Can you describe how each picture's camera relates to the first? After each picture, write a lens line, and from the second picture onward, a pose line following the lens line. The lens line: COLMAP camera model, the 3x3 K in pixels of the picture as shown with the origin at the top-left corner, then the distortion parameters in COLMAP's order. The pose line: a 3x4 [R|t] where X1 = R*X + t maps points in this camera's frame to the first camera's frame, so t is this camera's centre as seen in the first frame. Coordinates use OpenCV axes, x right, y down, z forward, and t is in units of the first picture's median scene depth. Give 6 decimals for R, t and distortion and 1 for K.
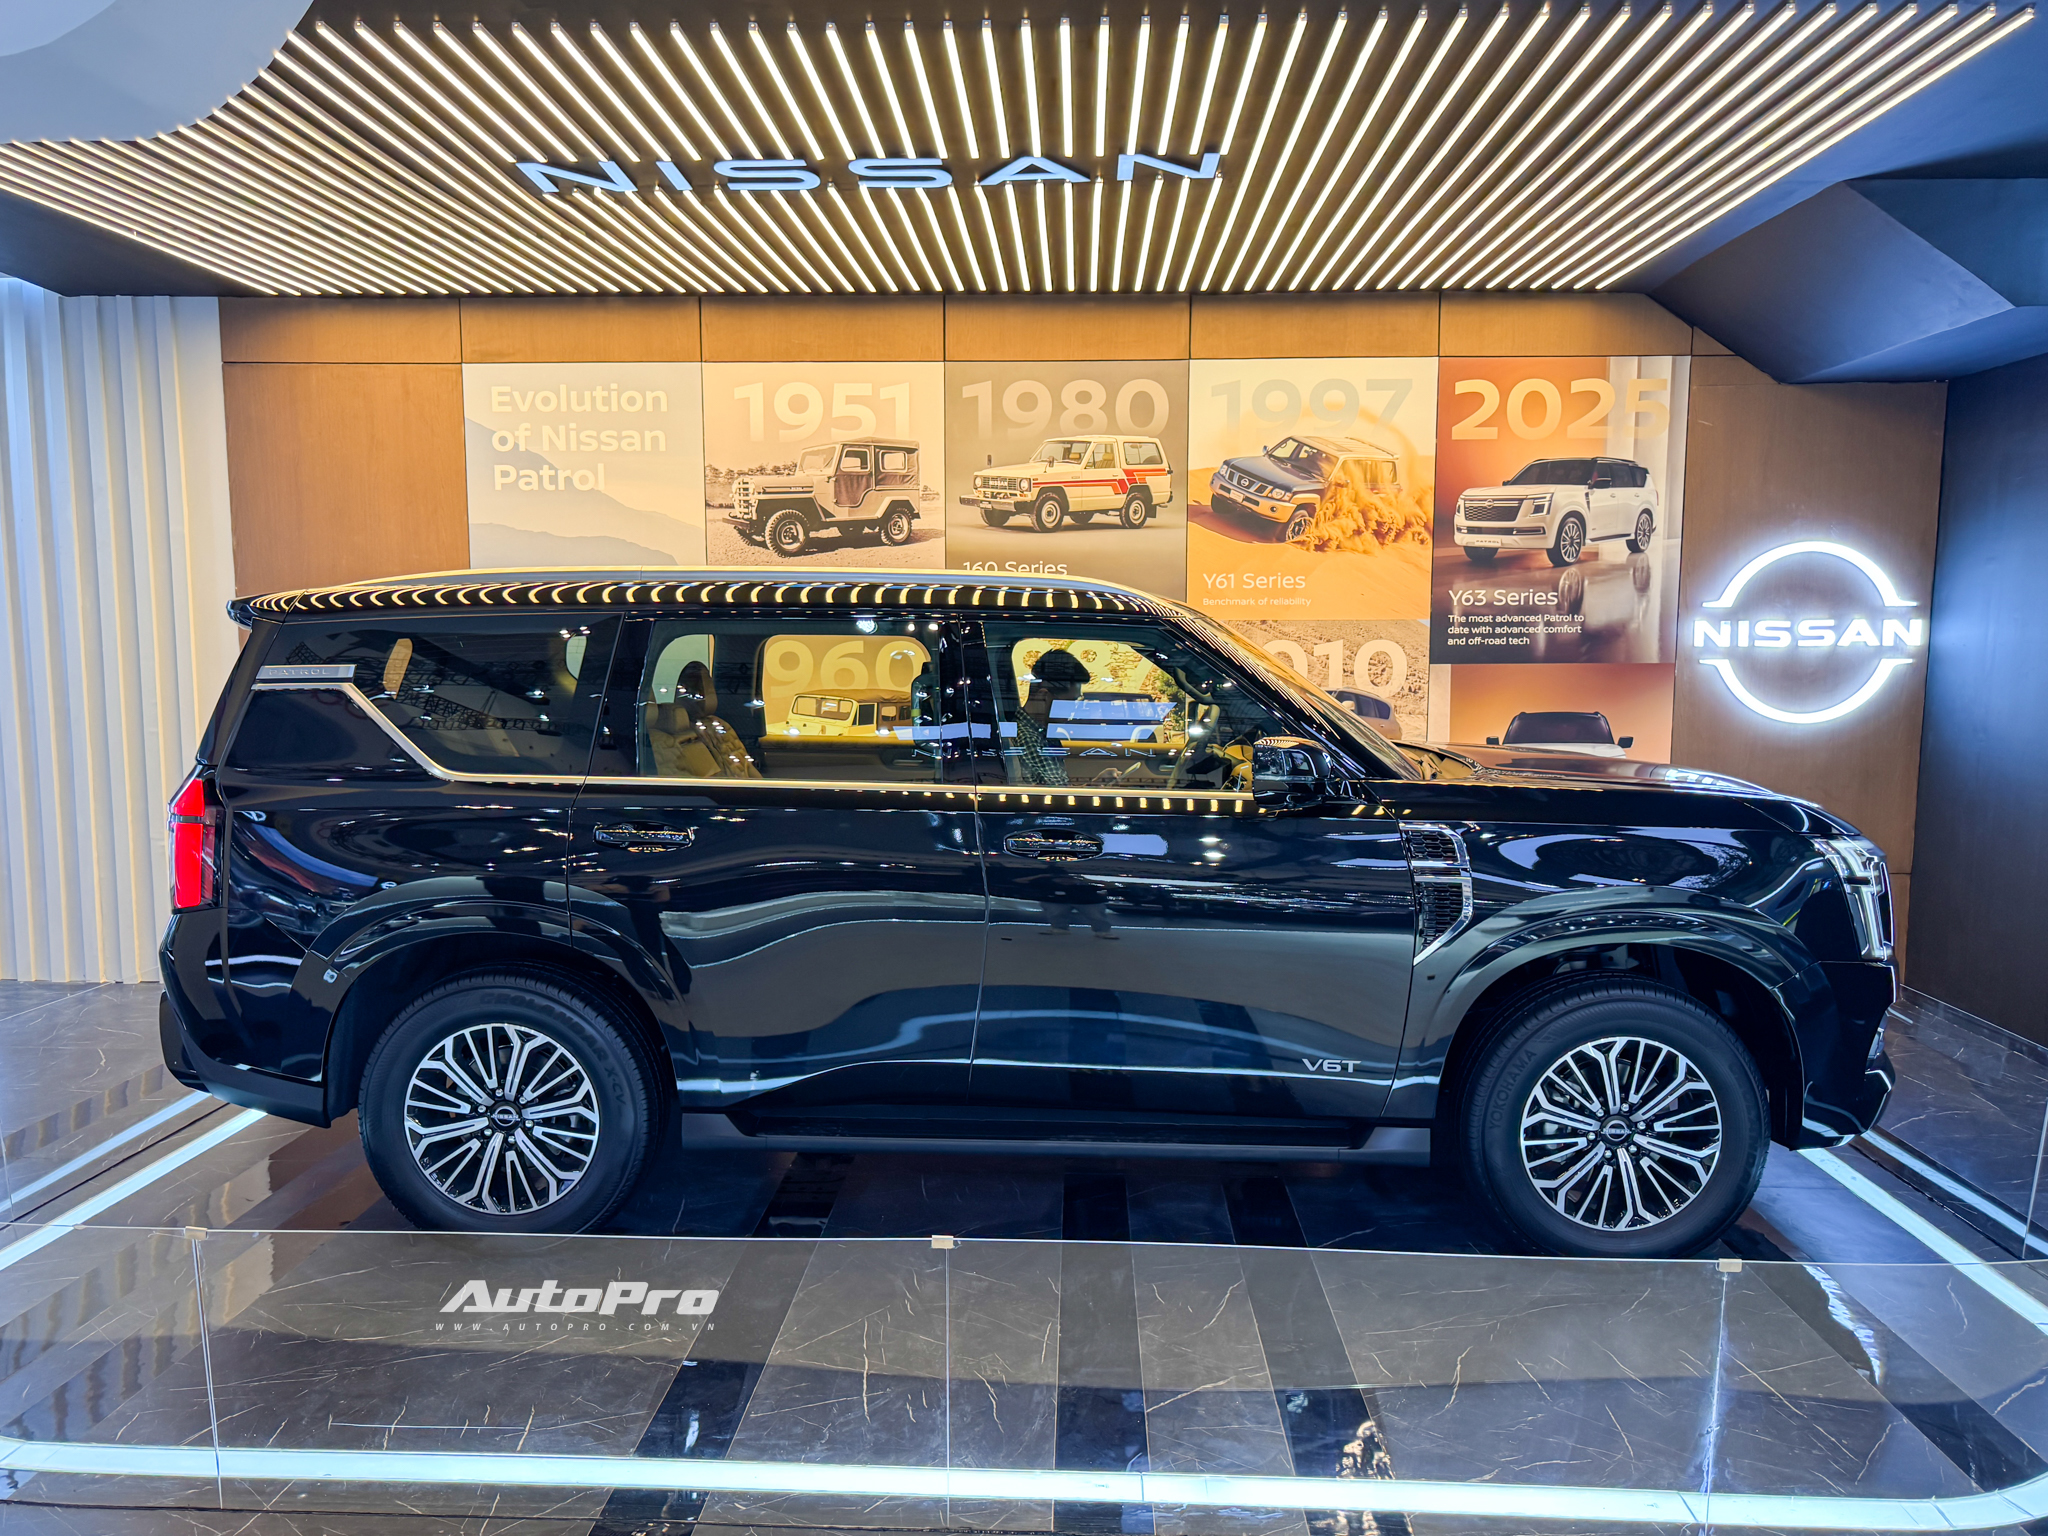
lens RADIAL K [[1482.0, 0, 953.6], [0, 1482.0, 768.2], [0, 0, 1]] dist [-0.009716, 0.014558]
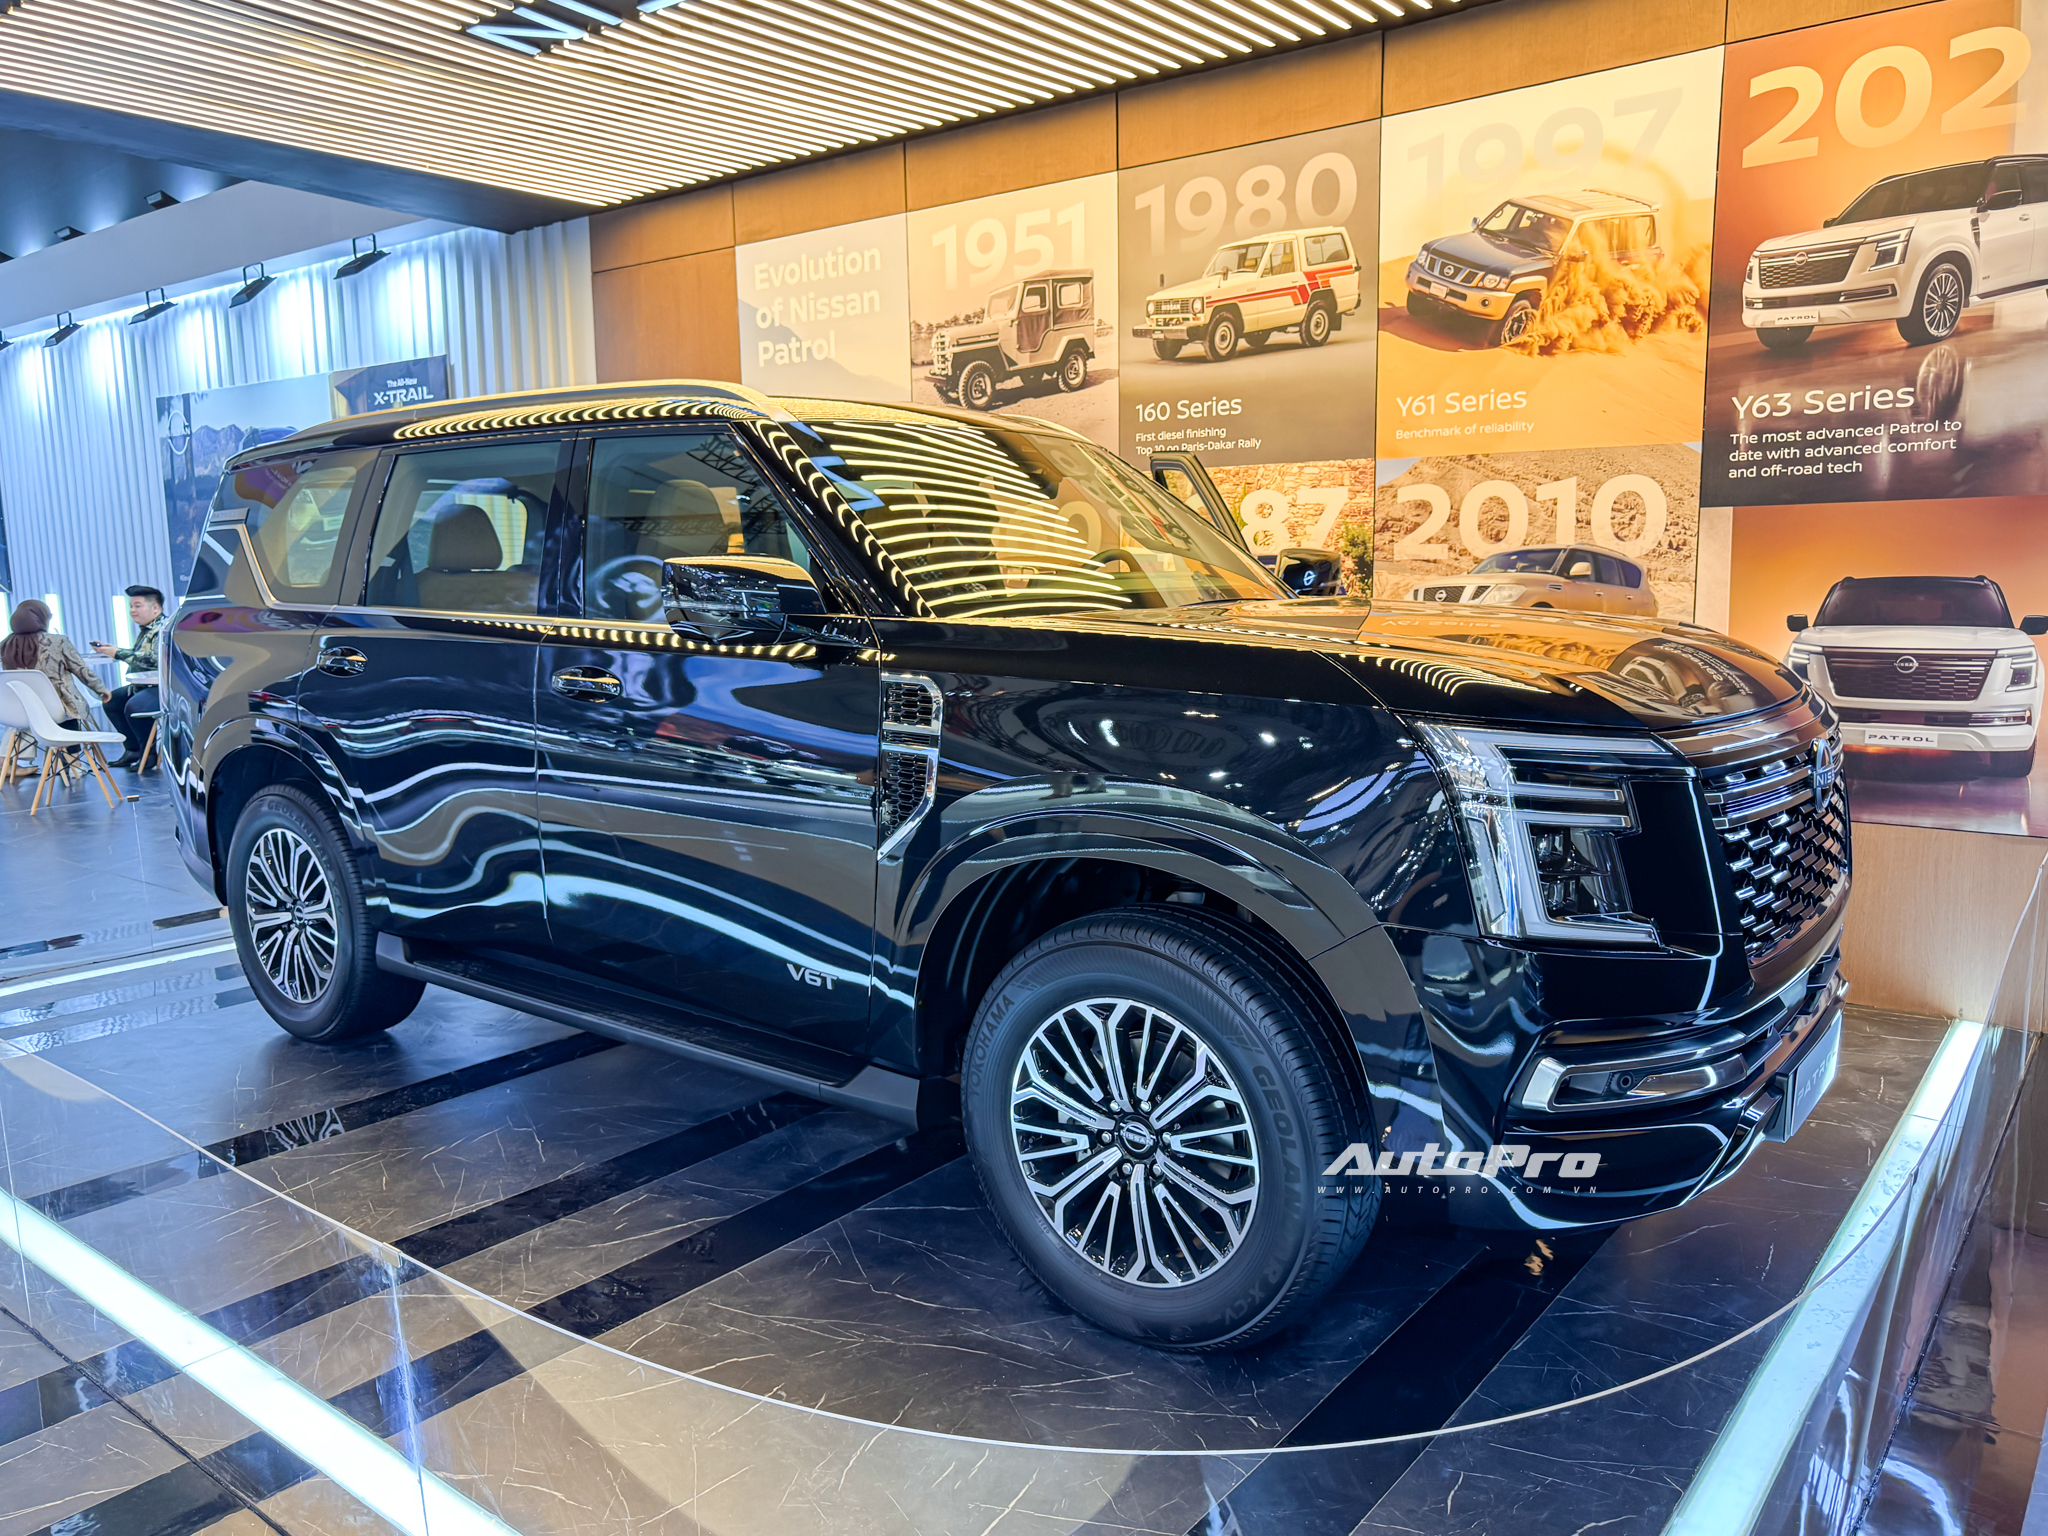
lens RADIAL K [[1482.0, 0, 1011.3], [0, 1482.0, 775.6], [0, 0, 1]] dist [-0.009716, 0.014558]
pose [[0.818335, 0.073267, -0.570052, 0.462709], [-0.042485, 0.996839, 0.067132, 0.021765], [0.573169, -0.030718, 0.818861, 0.247967]]
